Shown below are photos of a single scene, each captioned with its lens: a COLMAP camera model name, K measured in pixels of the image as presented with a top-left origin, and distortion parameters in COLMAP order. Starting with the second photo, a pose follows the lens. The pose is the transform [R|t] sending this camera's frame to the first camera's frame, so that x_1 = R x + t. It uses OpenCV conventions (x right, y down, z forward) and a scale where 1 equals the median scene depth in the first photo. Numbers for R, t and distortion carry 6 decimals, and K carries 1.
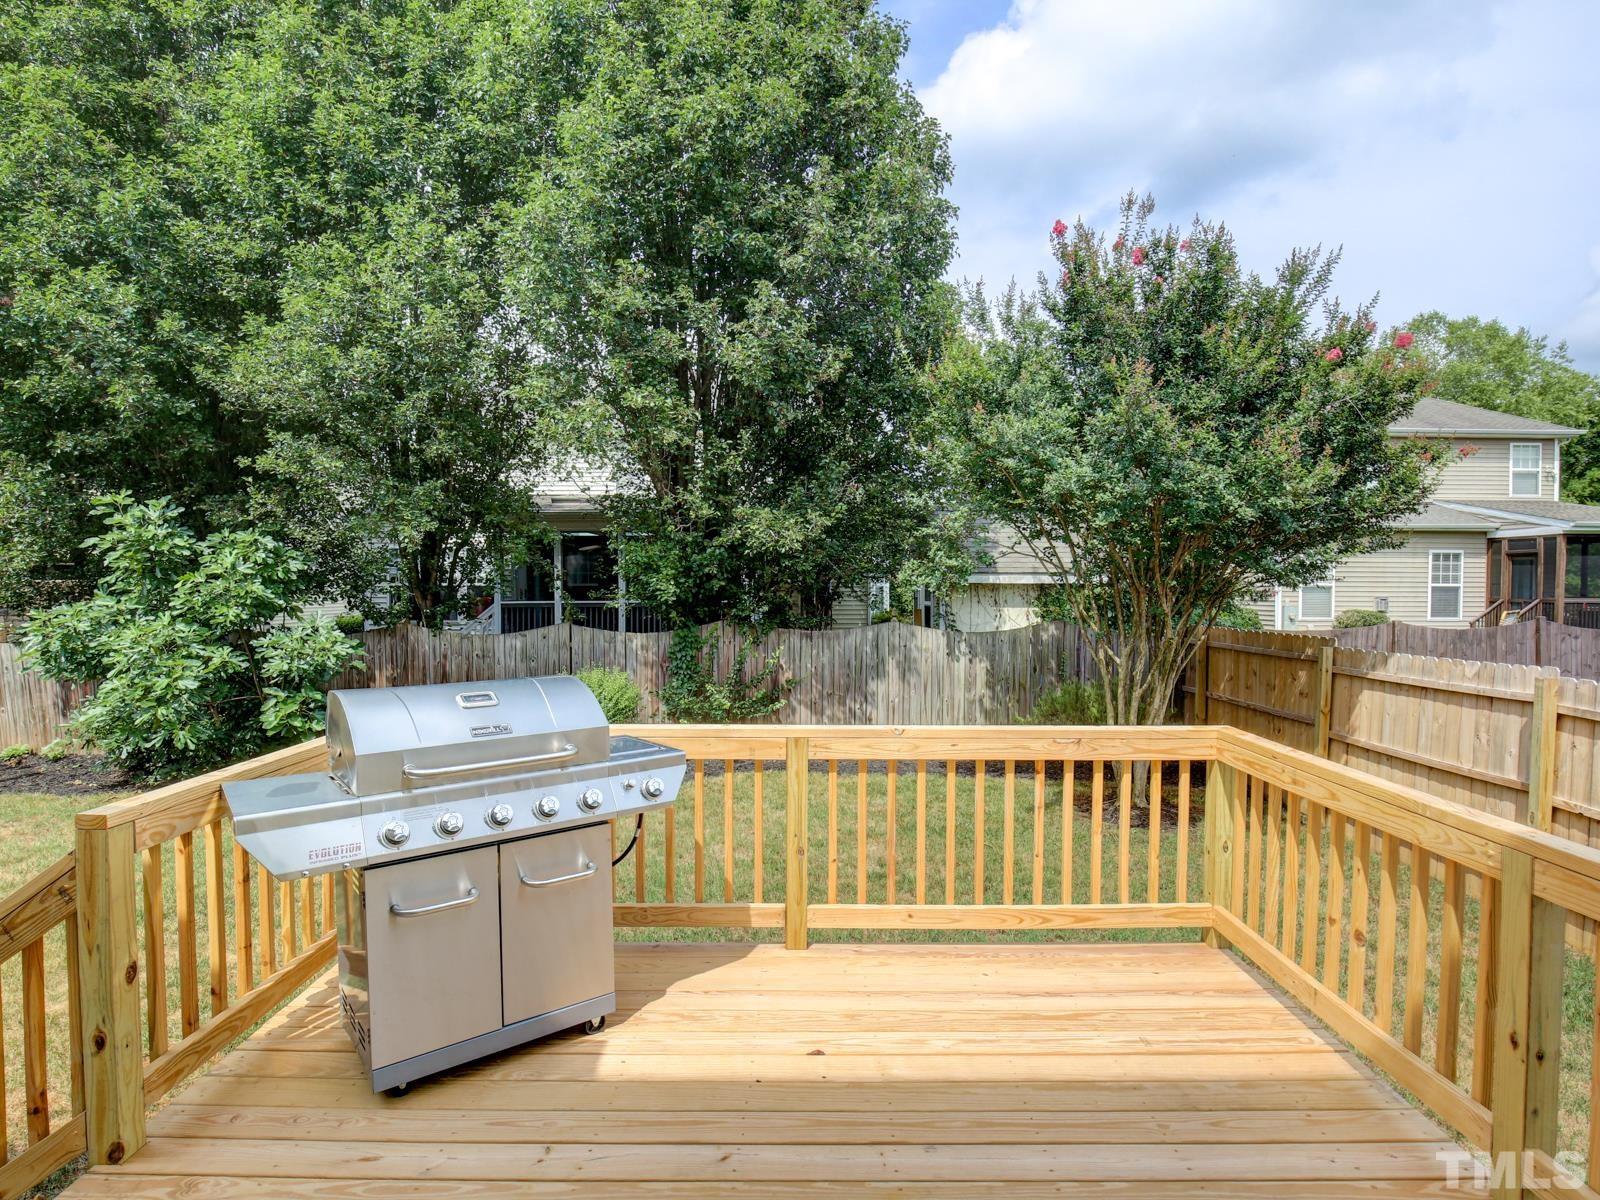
lens RADIAL K [[870.2, 0, 801.4], [0, 870.2, 602.6], [0, 0, 1]] dist [-0.037484, 0.004392]
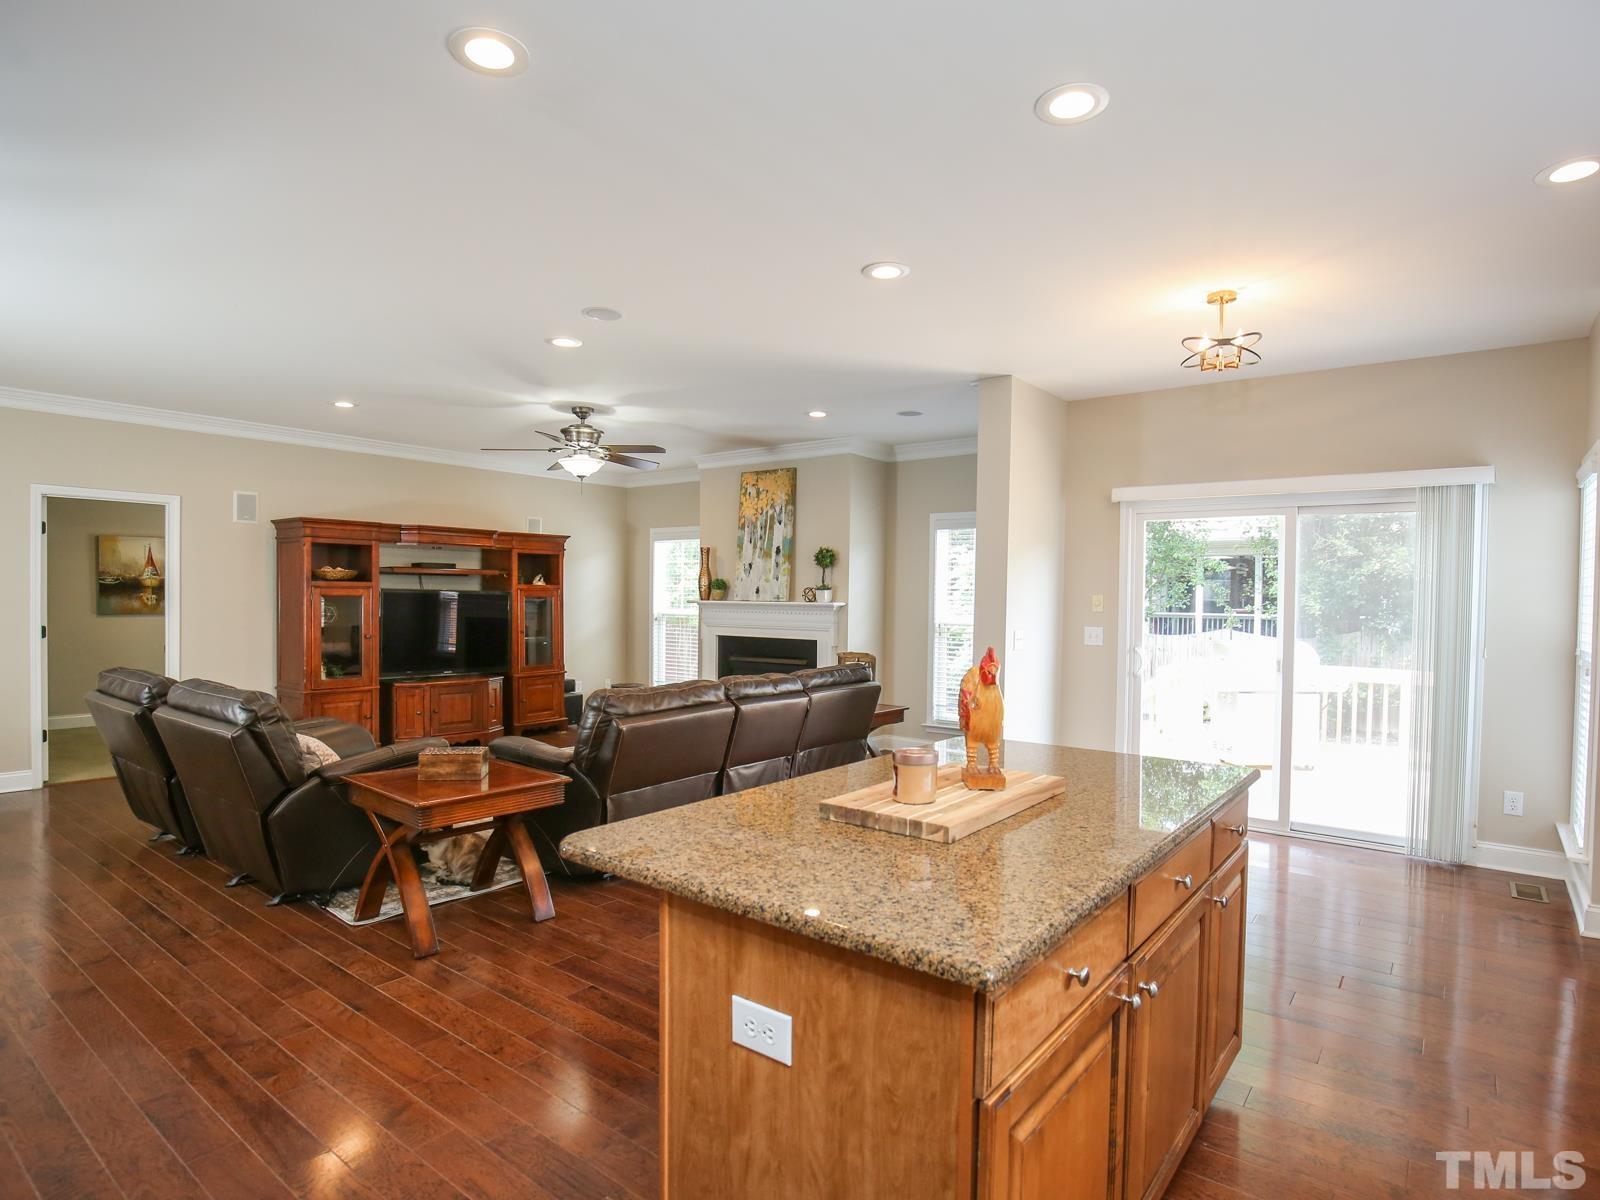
lens RADIAL K [[870.2, 0, 797.9], [0, 870.2, 607.2], [0, 0, 1]] dist [-0.037484, 0.004392]
pose [[0.790122, 0.012241, -0.612827, 0.028440], [-0.015615, 0.999878, -0.000160, -0.001656], [0.612751, 0.009696, 0.790217, -0.538076]]
